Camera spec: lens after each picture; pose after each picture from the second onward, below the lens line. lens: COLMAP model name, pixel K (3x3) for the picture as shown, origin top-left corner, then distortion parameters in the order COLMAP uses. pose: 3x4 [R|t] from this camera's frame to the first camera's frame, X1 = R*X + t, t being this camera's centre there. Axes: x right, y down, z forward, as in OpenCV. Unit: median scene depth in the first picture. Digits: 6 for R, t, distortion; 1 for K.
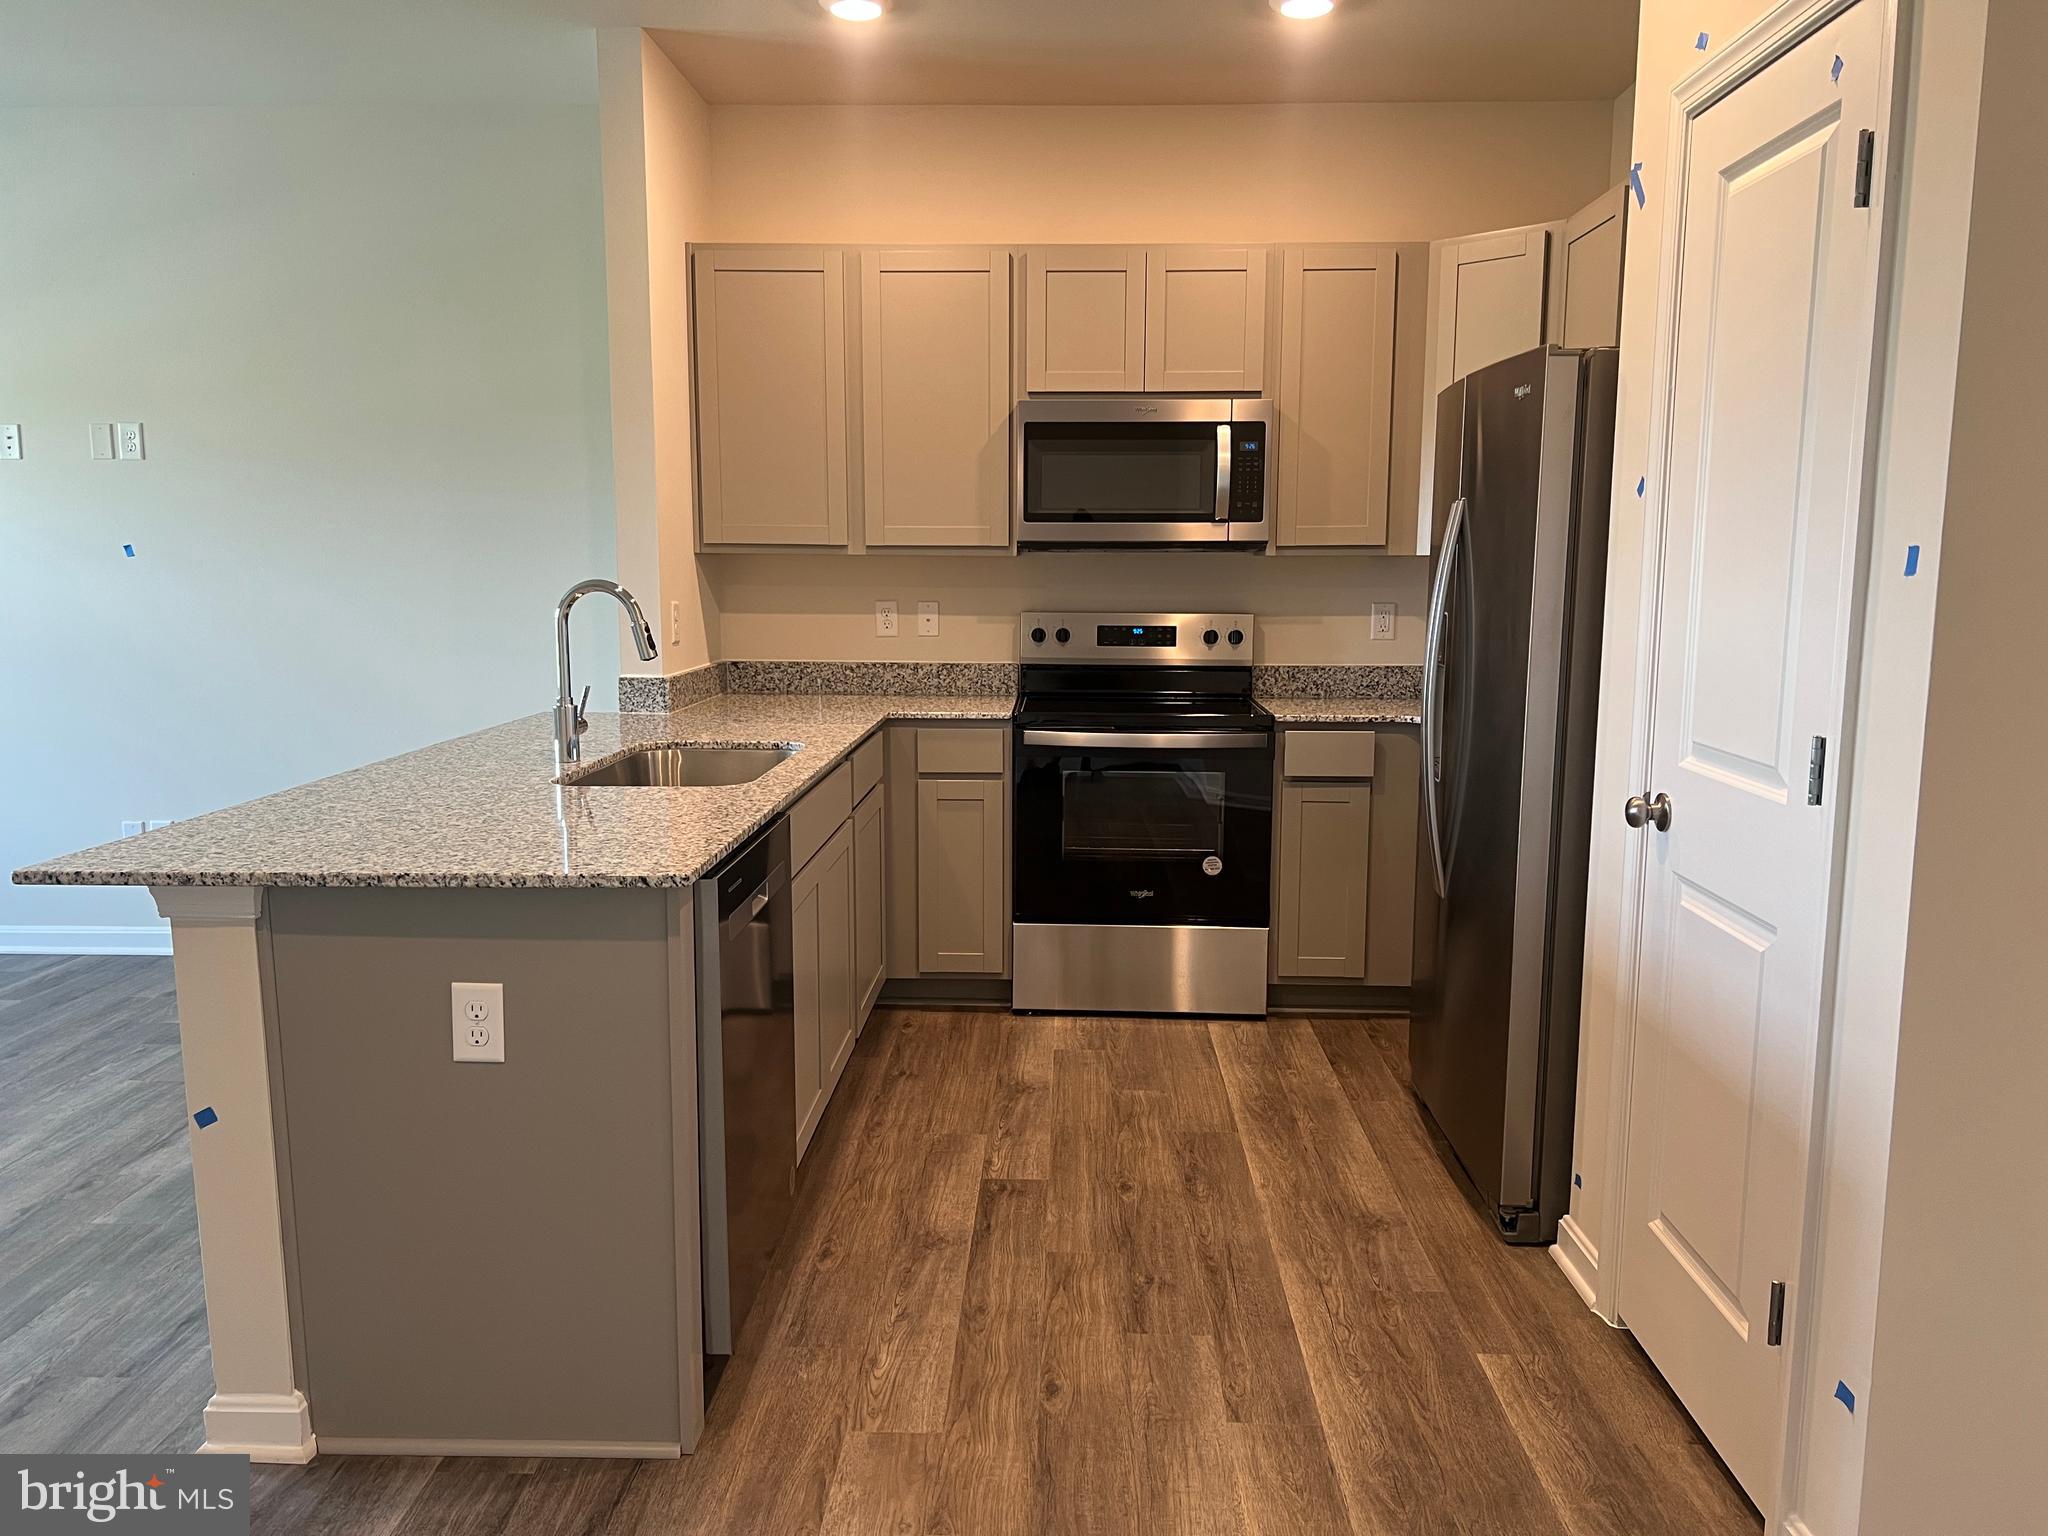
lens RADIAL K [[1530.0, 0, 1021.6], [0, 1530.0, 771.3], [0, 0, 1]] dist [0.056607, -0.066050]
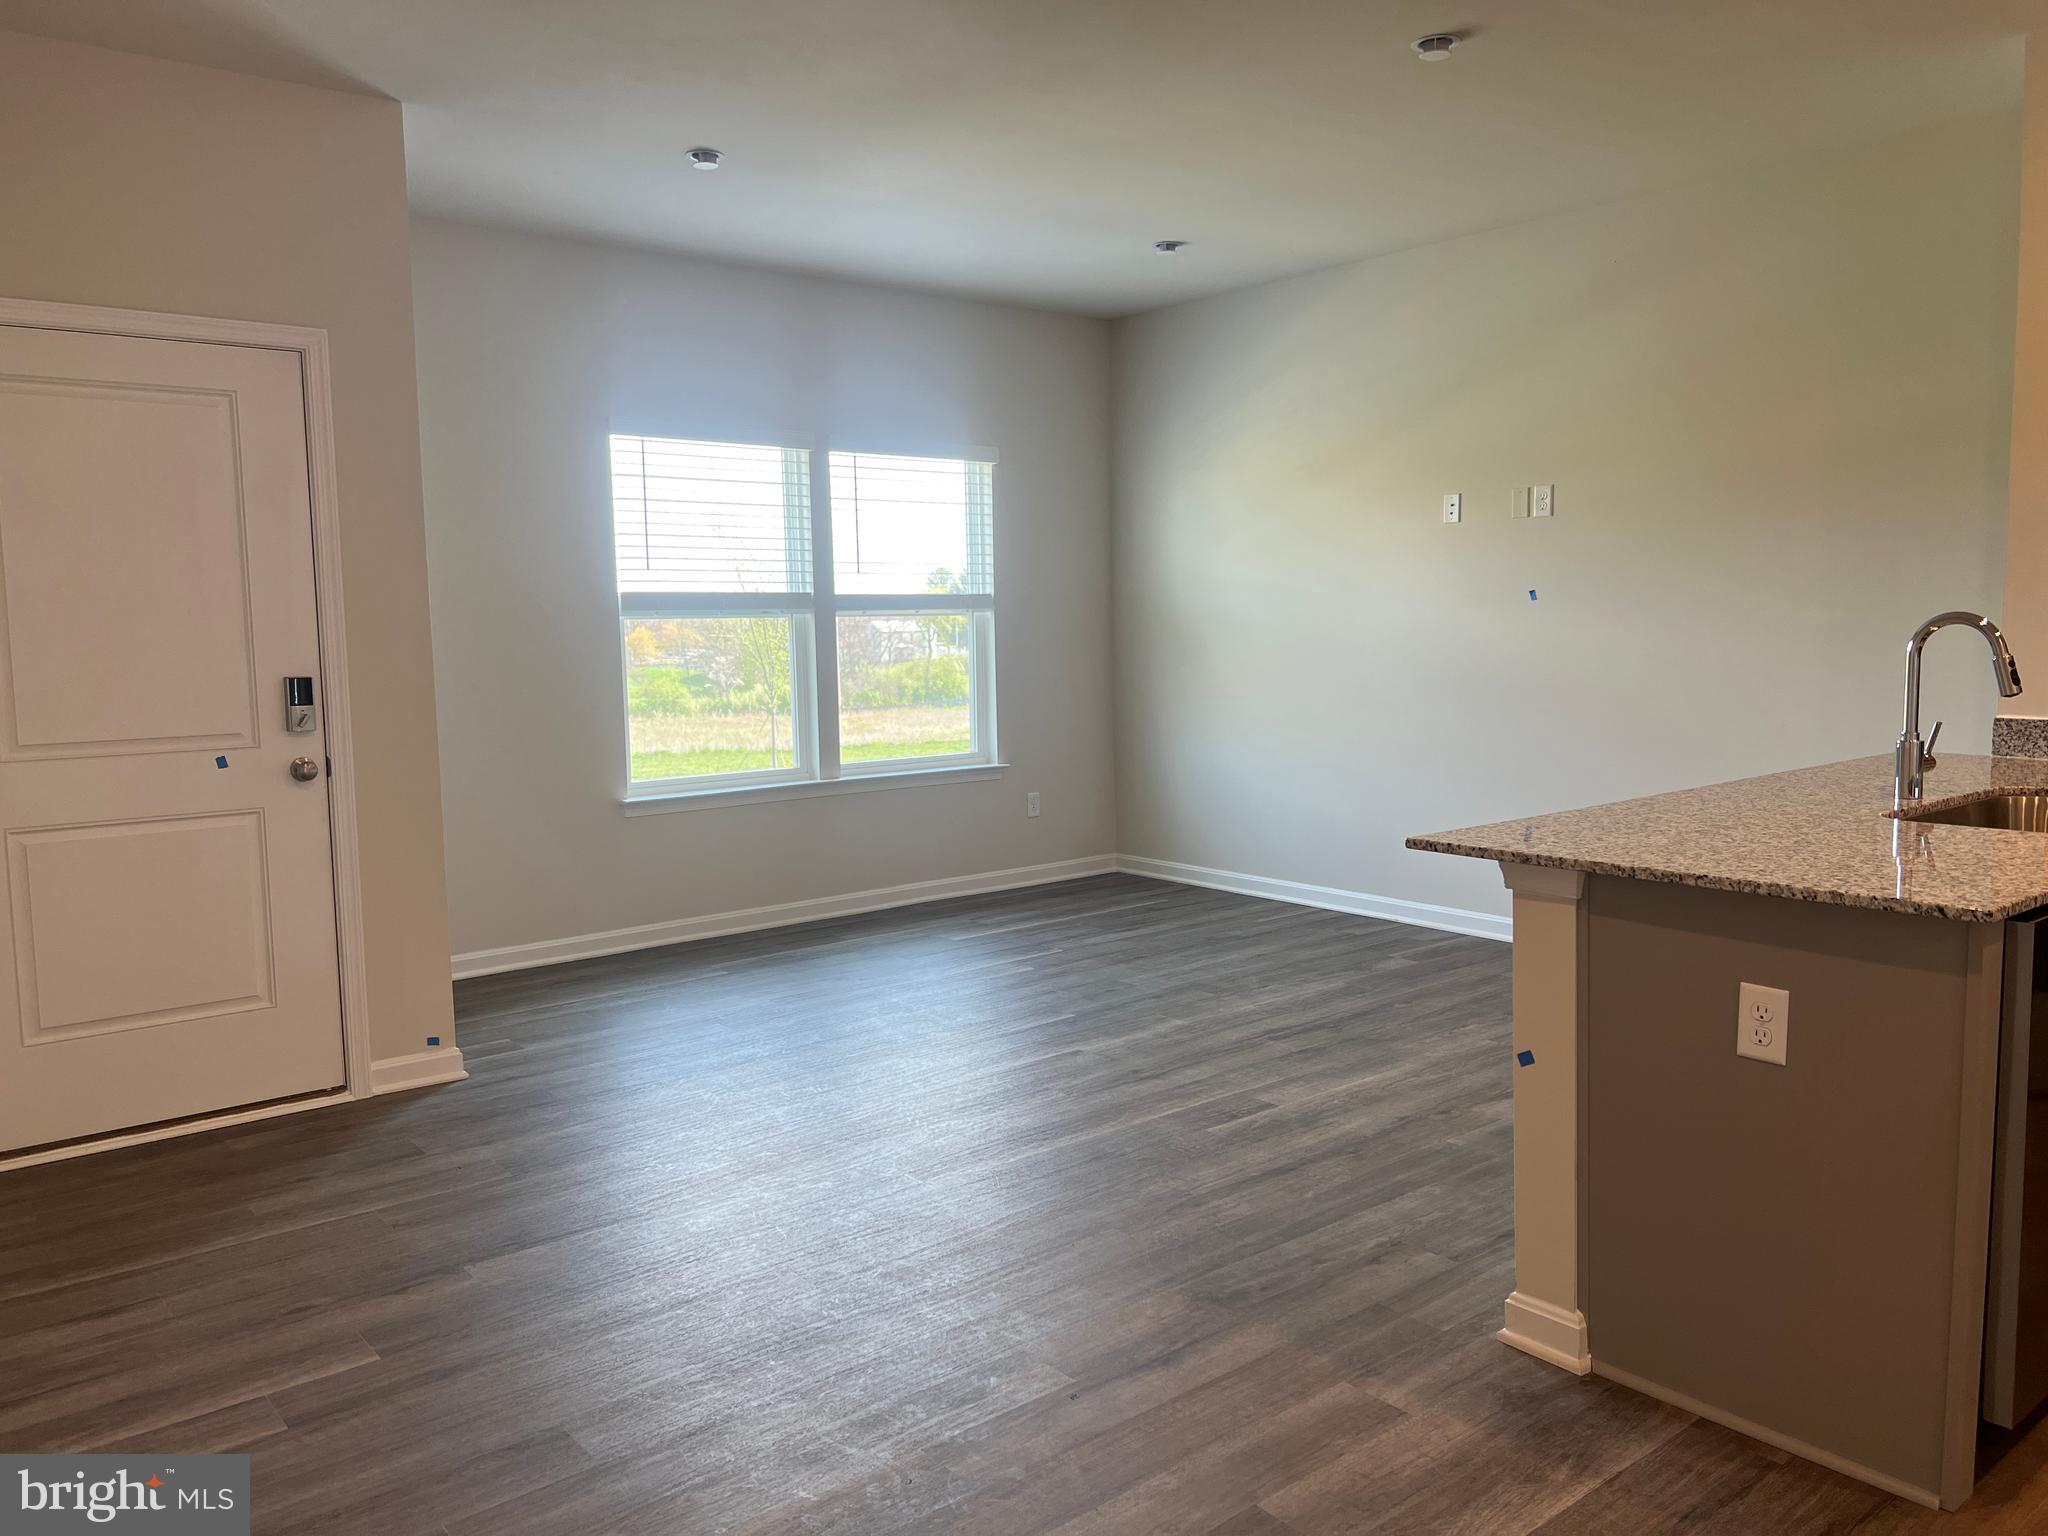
lens RADIAL K [[1530.0, 0, 1021.6], [0, 1530.0, 771.3], [0, 0, 1]] dist [0.056607, -0.066050]
pose [[0.659338, 0.065745, -0.748967, 0.071861], [-0.086070, 0.996221, 0.011679, 0.014469], [0.746904, 0.056764, 0.662505, -0.075492]]
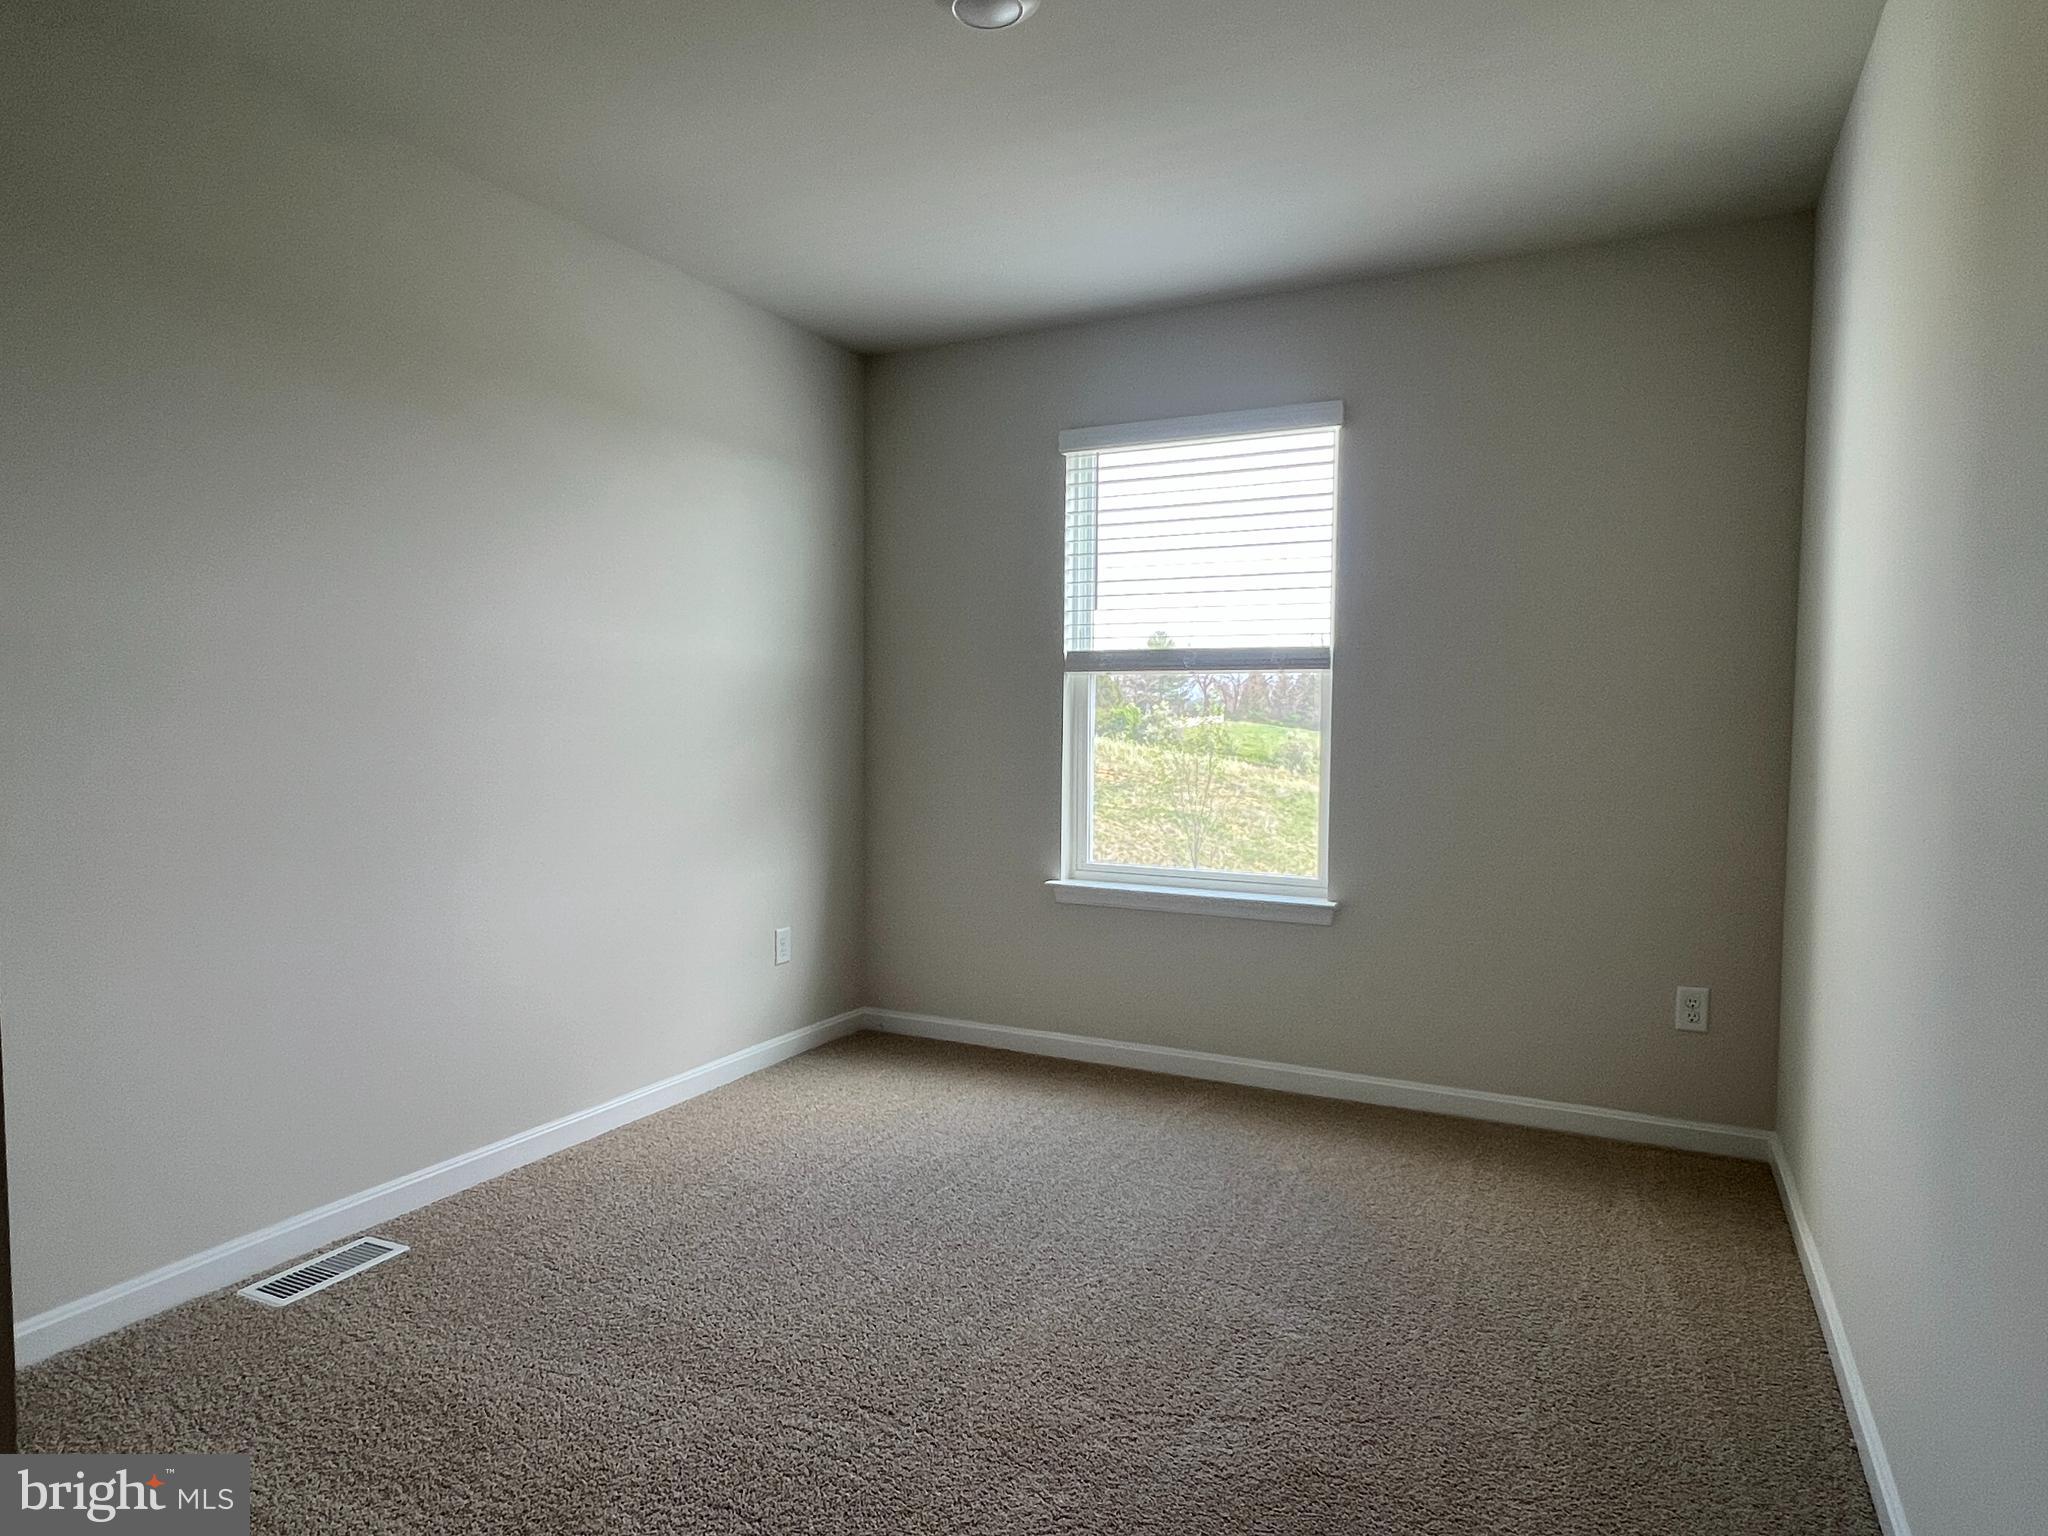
lens RADIAL K [[1209.9, 0, 1024.0], [0, 1209.9, 768.0], [0, 0, 1]] dist [-0.000004, -0.000010]
pose [[-0.423249, 0.044611, -0.904914, -0.416358], [-0.130074, 0.985448, 0.109420, -0.144203], [0.896628, 0.164018, -0.411287, 1.241232]]
